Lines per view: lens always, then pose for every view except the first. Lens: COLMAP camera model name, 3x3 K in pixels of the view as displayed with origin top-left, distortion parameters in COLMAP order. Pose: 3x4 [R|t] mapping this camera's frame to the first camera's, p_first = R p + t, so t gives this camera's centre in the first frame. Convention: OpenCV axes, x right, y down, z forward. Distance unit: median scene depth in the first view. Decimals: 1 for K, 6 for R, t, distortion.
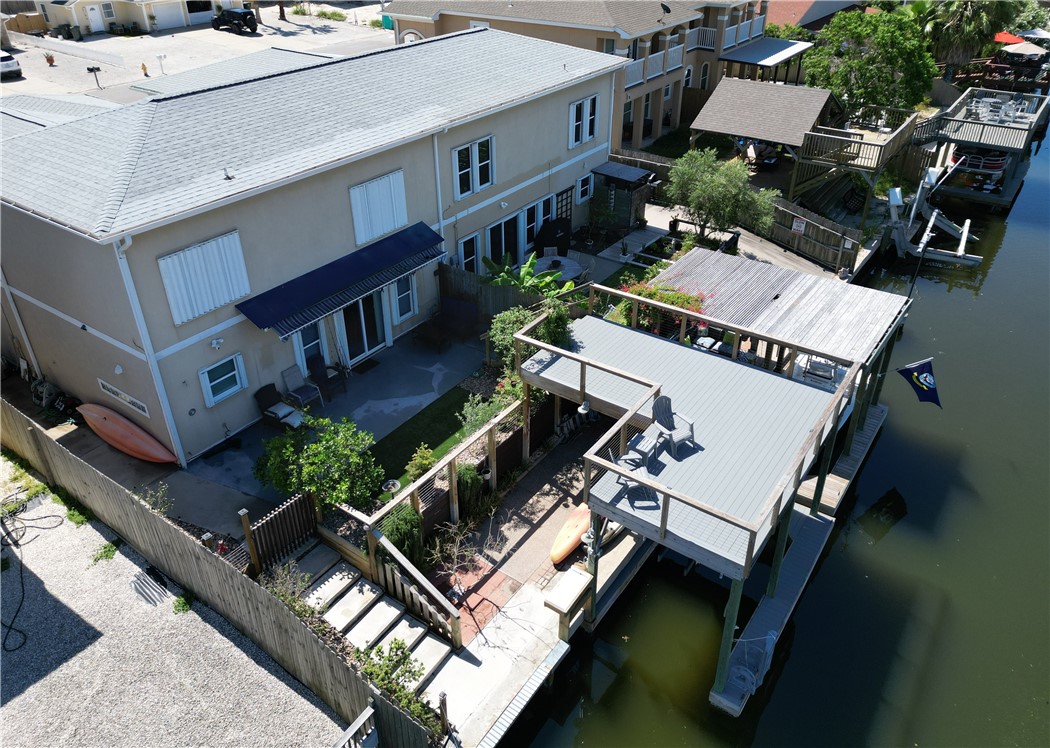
lens RADIAL K [[783.6, 0, 525.0], [0, 783.6, 374.0], [0, 0, 1]] dist [0.000547, -0.000478]
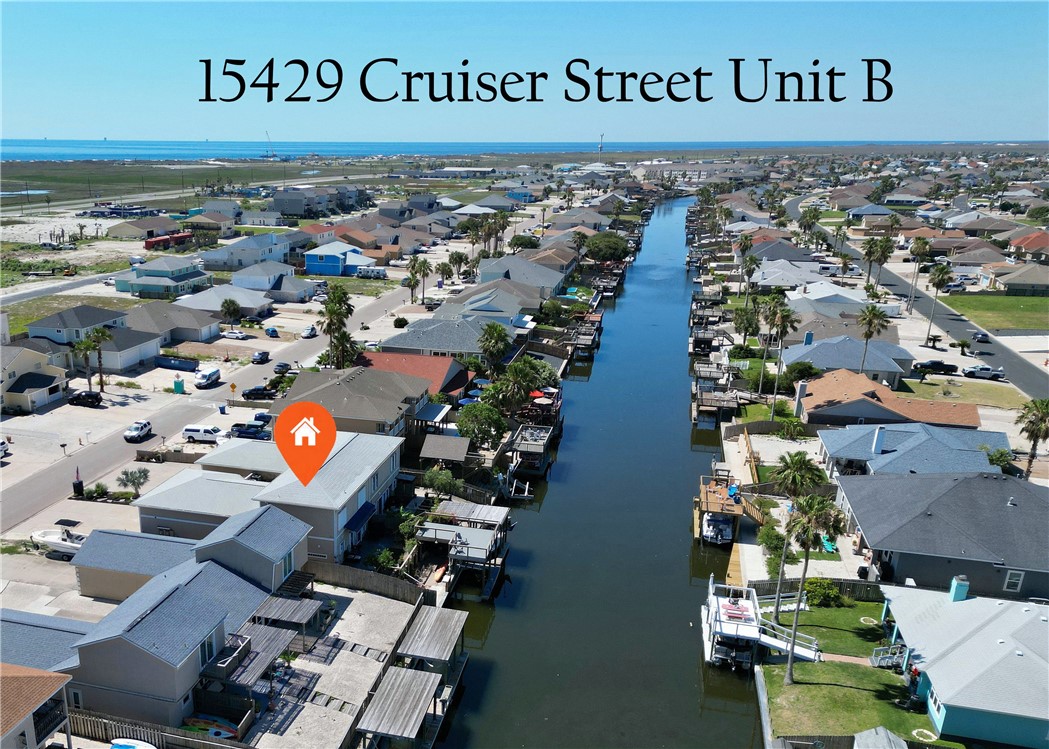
lens RADIAL K [[782.9, 0, 524.5], [0, 782.9, 374.5], [0, 0, 1]] dist [0.000547, -0.000478]
pose [[0.891922, -0.033124, 0.450975, -0.651175], [0.187371, 0.934739, -0.301920, 0.272009], [-0.411543, 0.353789, 0.839920, -1.409848]]
